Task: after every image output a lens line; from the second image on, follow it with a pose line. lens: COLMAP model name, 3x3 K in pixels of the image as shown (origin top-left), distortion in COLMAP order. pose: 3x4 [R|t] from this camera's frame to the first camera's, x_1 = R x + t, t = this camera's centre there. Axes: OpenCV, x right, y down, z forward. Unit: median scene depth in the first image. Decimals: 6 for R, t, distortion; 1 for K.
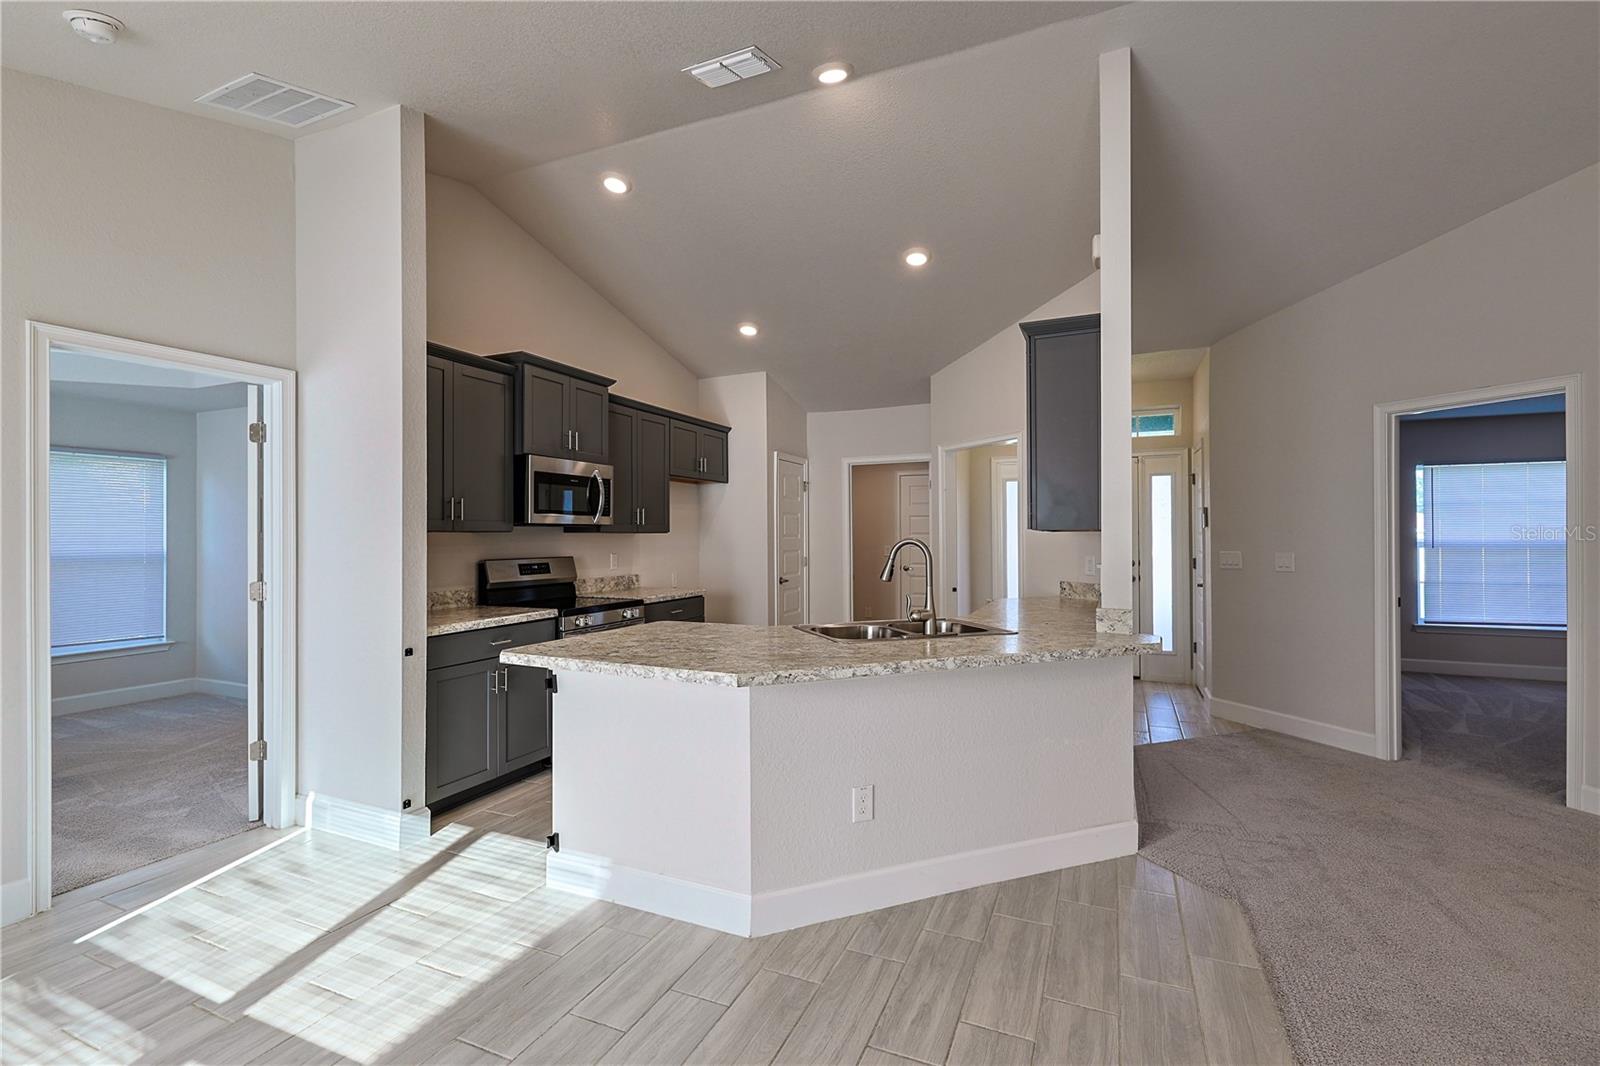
lens RADIAL K [[711.8, 0, 802.0], [0, 711.8, 532.3], [0, 0, 1]] dist [0.000057, 0.000108]
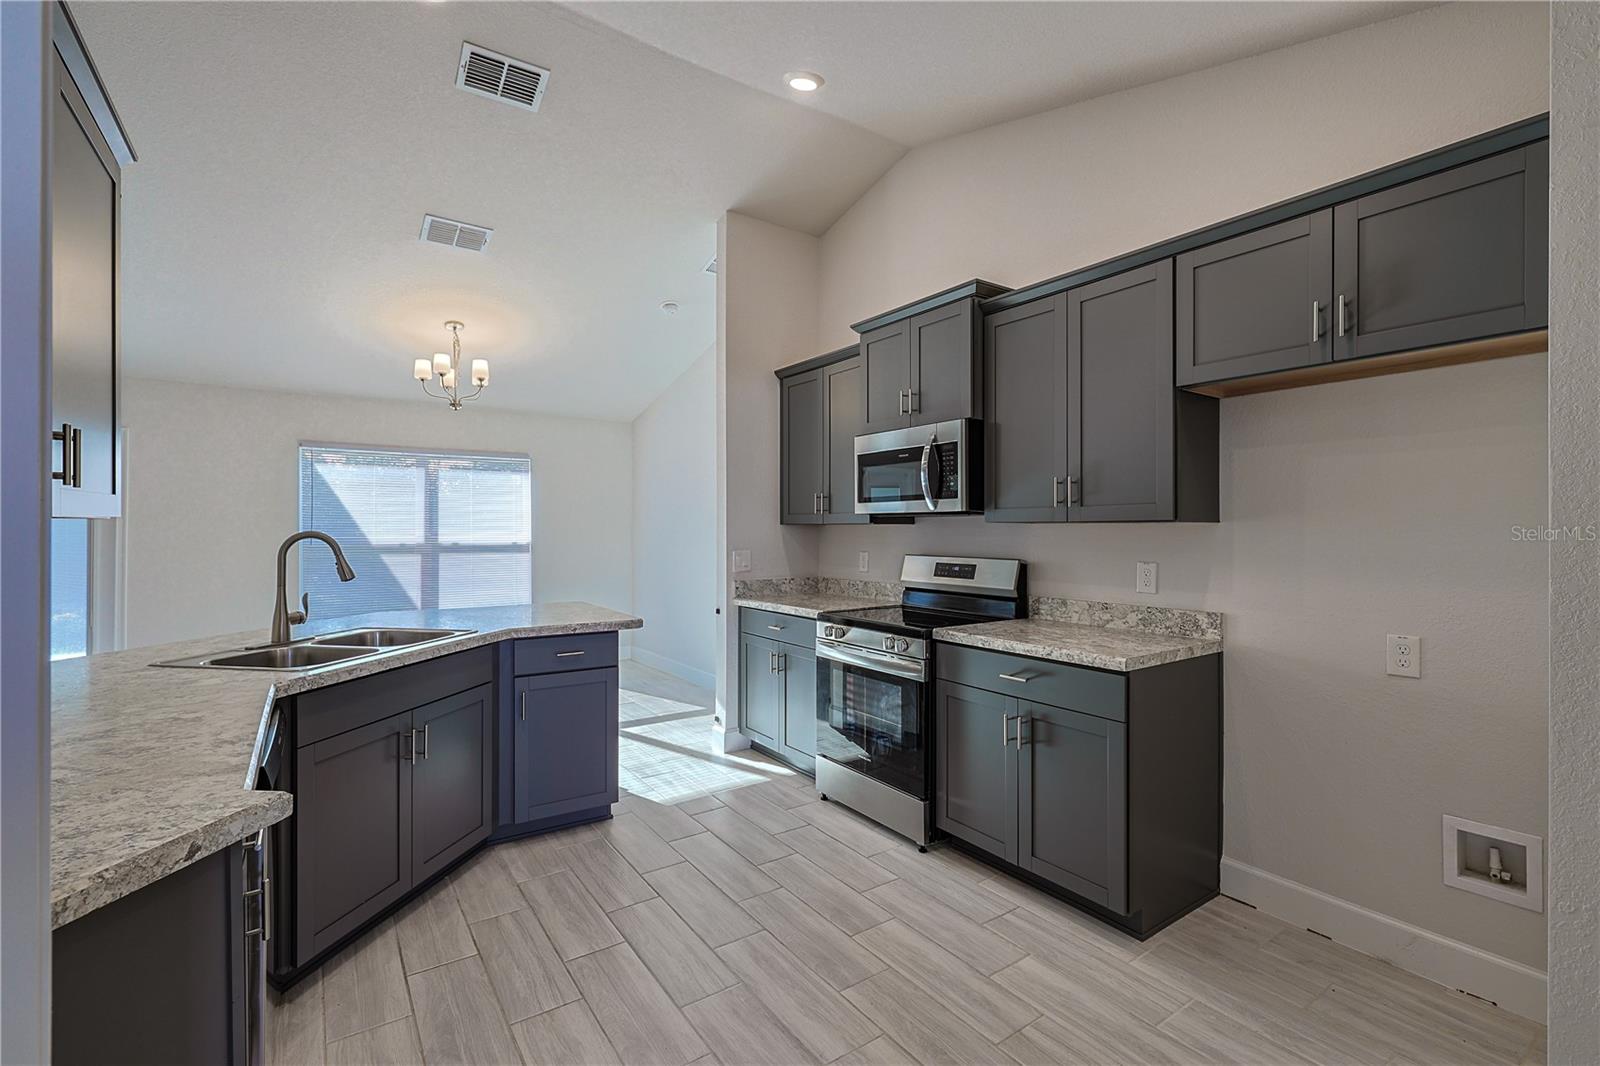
lens RADIAL K [[711.8, 0, 802.0], [0, 711.8, 532.3], [0, 0, 1]] dist [0.000057, 0.000108]
pose [[-0.524200, 0.005864, -0.851575, 0.484883], [0.004292, 0.999982, 0.004244, 0.007341], [0.851584, -0.001430, -0.524216, 1.657210]]
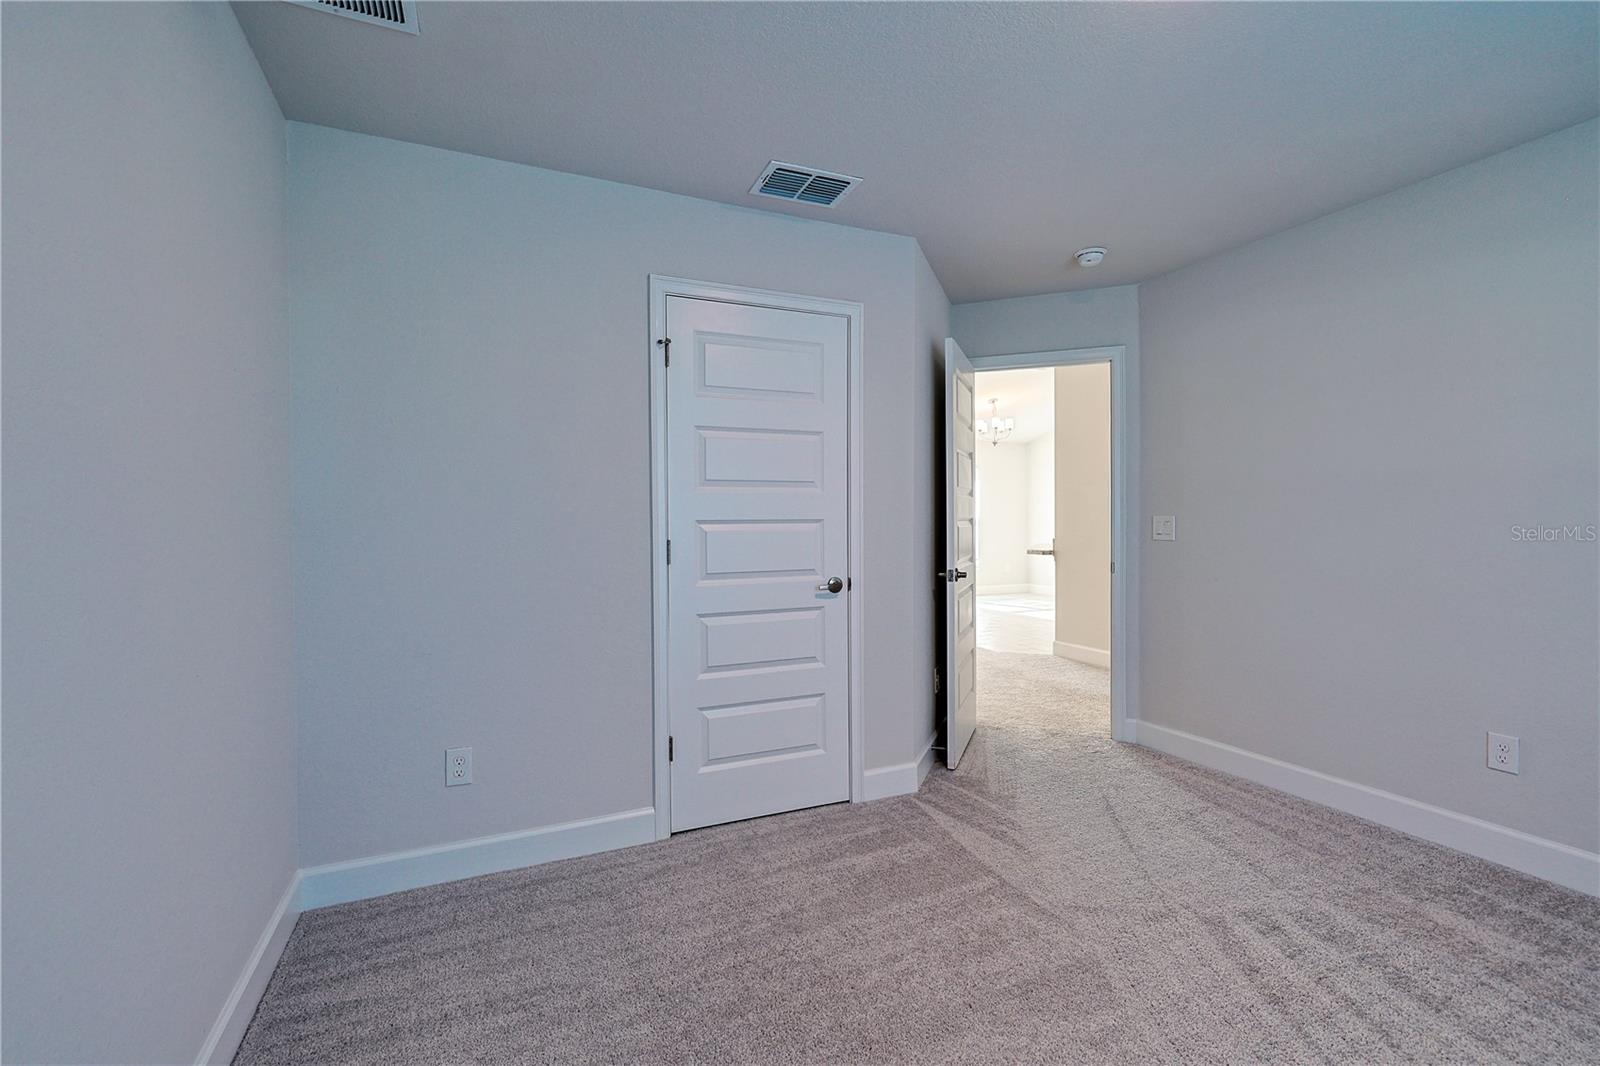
lens RADIAL K [[711.8, 0, 802.0], [0, 711.8, 532.3], [0, 0, 1]] dist [0.000057, 0.000108]
pose [[-0.667279, 0.020997, -0.744512, 2.156106], [0.009765, 0.999763, 0.019444, 0.033288], [0.744744, 0.005705, -0.667326, 1.587687]]
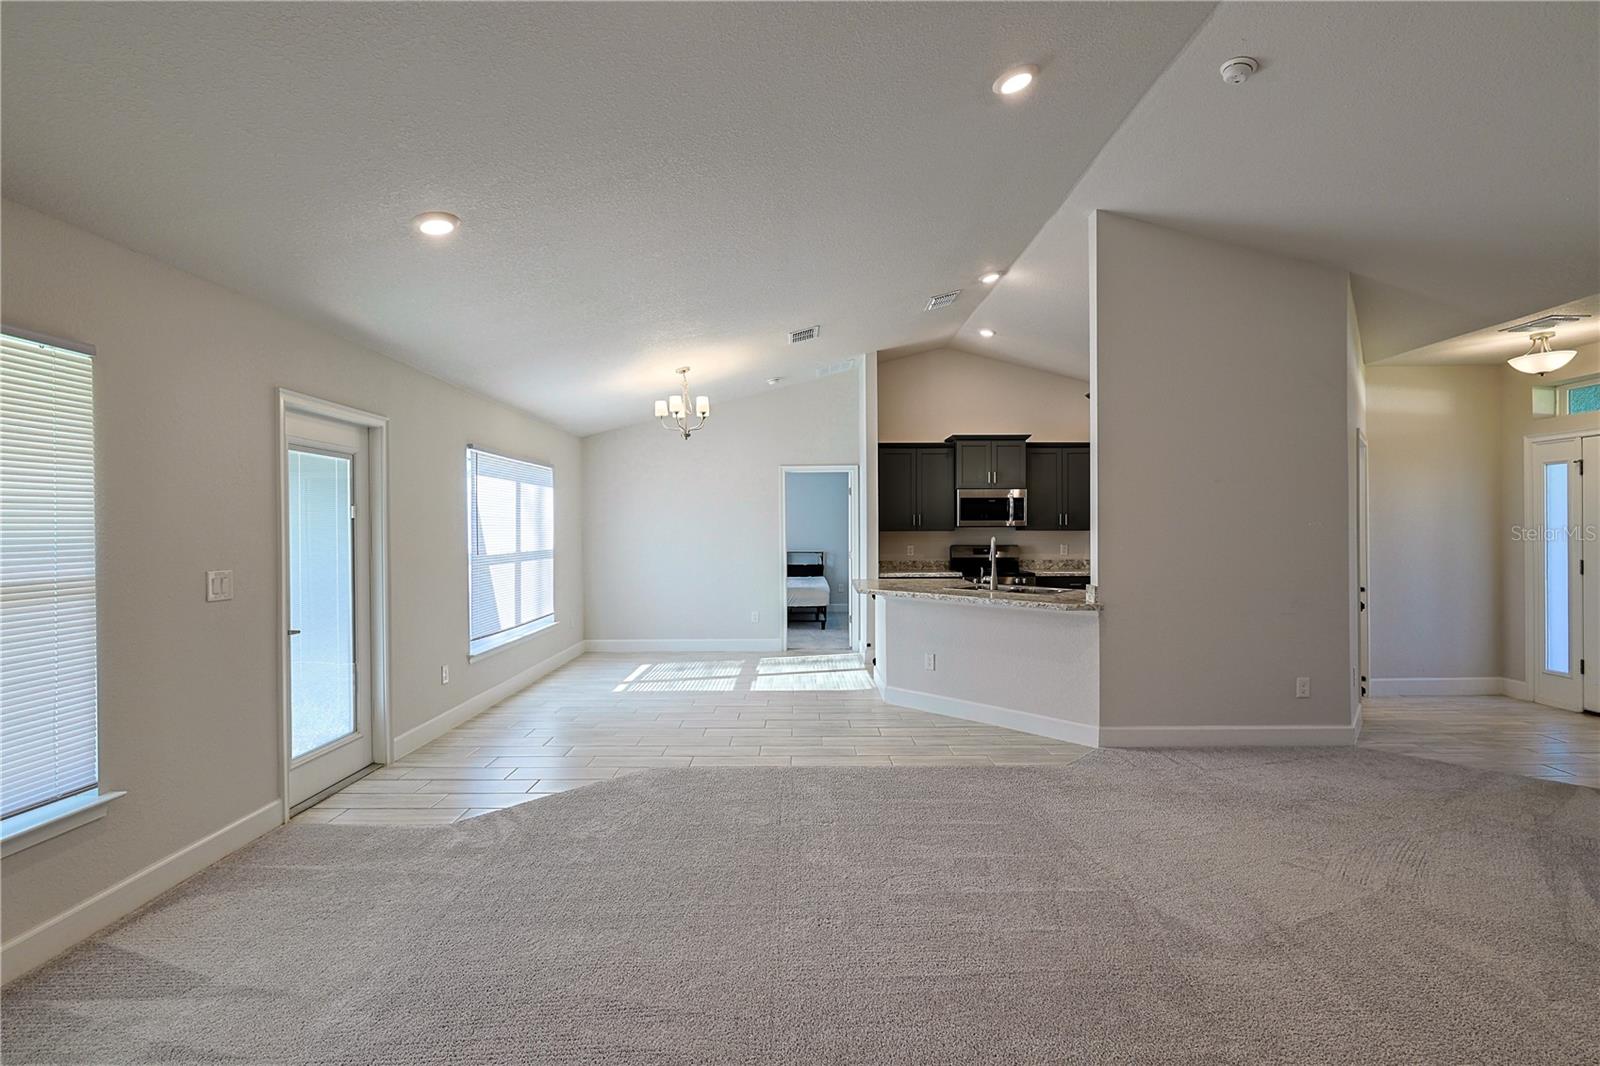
lens RADIAL K [[711.8, 0, 802.0], [0, 711.8, 532.3], [0, 0, 1]] dist [0.000057, 0.000108]
pose [[0.401683, 0.006350, -0.915757, 1.365701], [0.006920, 0.999926, 0.009970, -0.021143], [0.915753, -0.010342, 0.401609, -0.145987]]
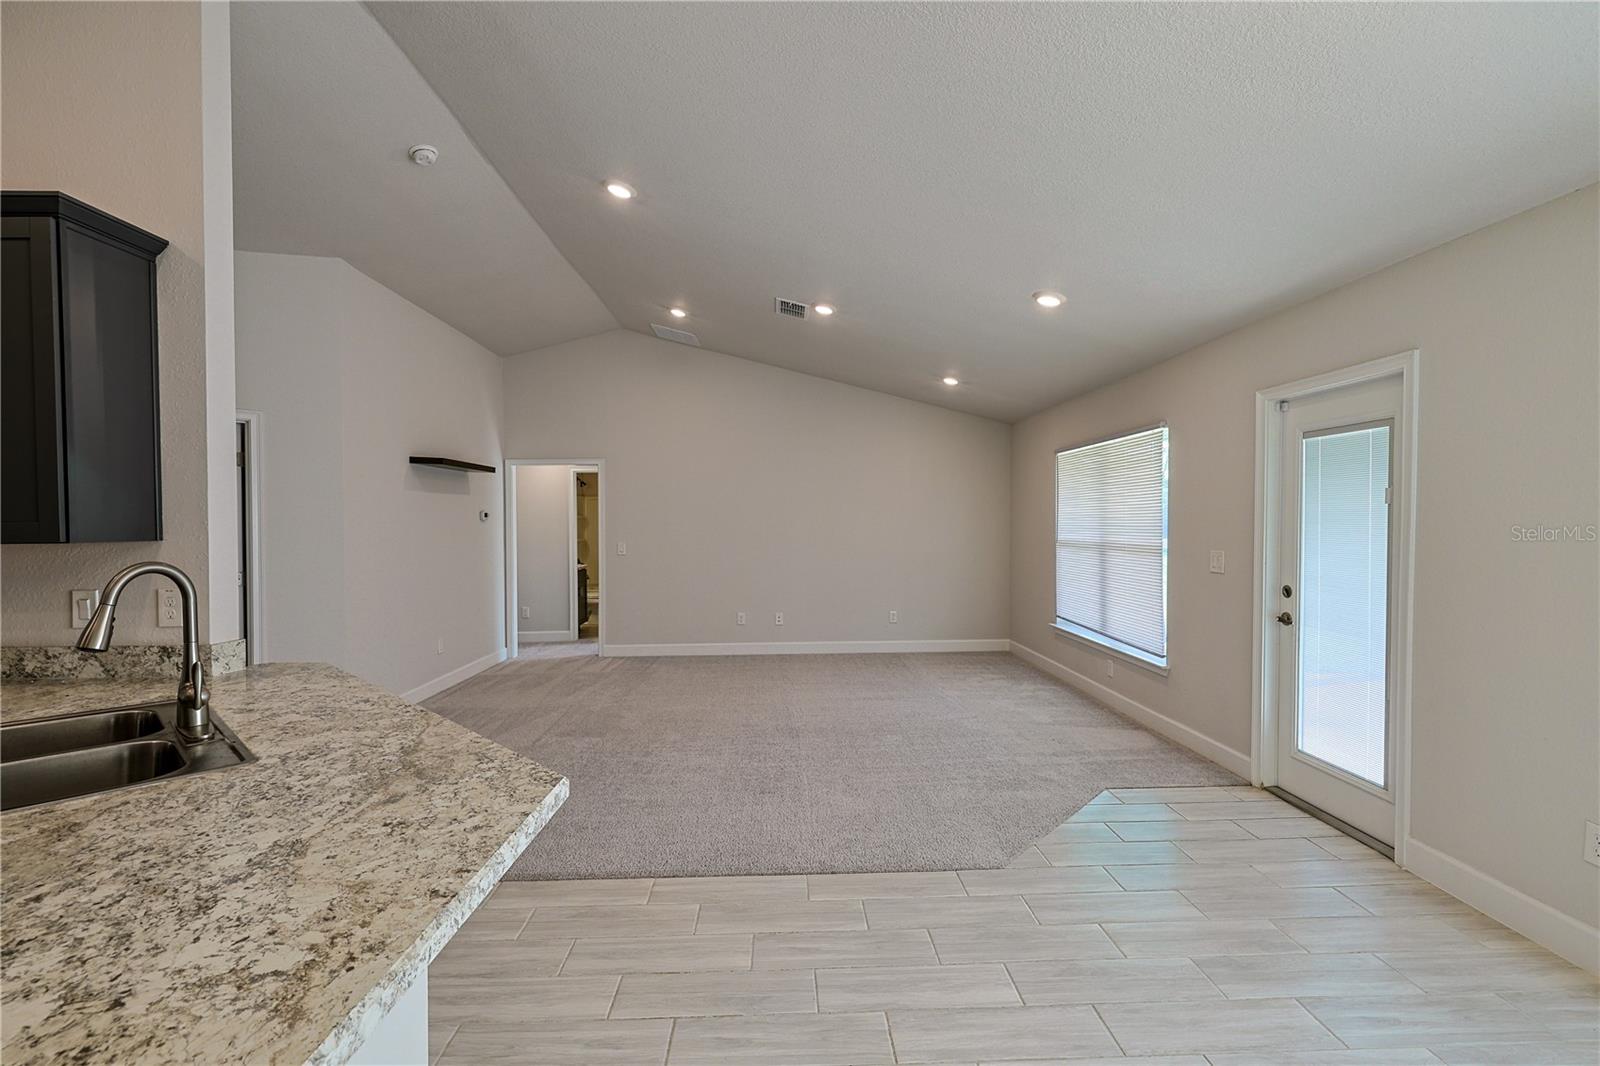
lens RADIAL K [[711.8, 0, 802.0], [0, 711.8, 532.3], [0, 0, 1]] dist [0.000057, 0.000108]
pose [[-0.432958, -0.005969, 0.901394, -0.462763], [0.003955, 0.999956, 0.008521, -0.013968], [-0.901405, 0.007254, -0.432915, 0.666817]]
